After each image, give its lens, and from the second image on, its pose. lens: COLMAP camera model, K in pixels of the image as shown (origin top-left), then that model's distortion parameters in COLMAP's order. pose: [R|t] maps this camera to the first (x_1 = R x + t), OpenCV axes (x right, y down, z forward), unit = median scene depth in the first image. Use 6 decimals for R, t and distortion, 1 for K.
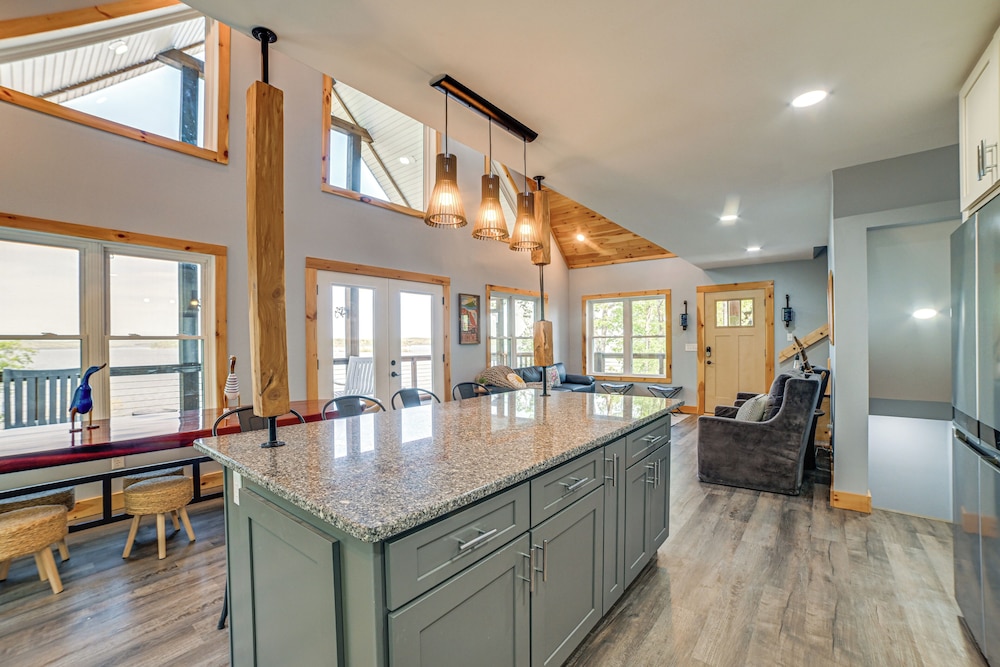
lens RADIAL K [[410.7, 0, 502.3], [0, 410.7, 341.0], [0, 0, 1]] dist [-0.017004, 0.000477]
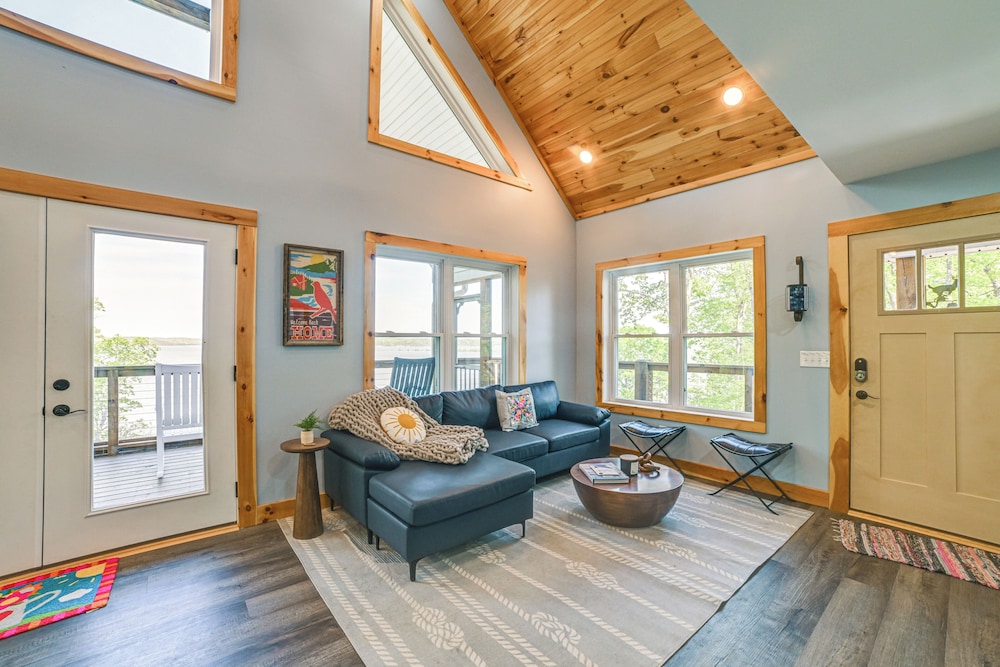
lens RADIAL K [[410.7, 0, 494.5], [0, 410.7, 334.4], [0, 0, 1]] dist [-0.017004, 0.000477]
pose [[0.976336, 0.006799, -0.216154, 0.205228], [-0.010445, 0.999822, -0.015731, -0.000514], [0.216009, 0.017617, 0.976233, 0.466362]]
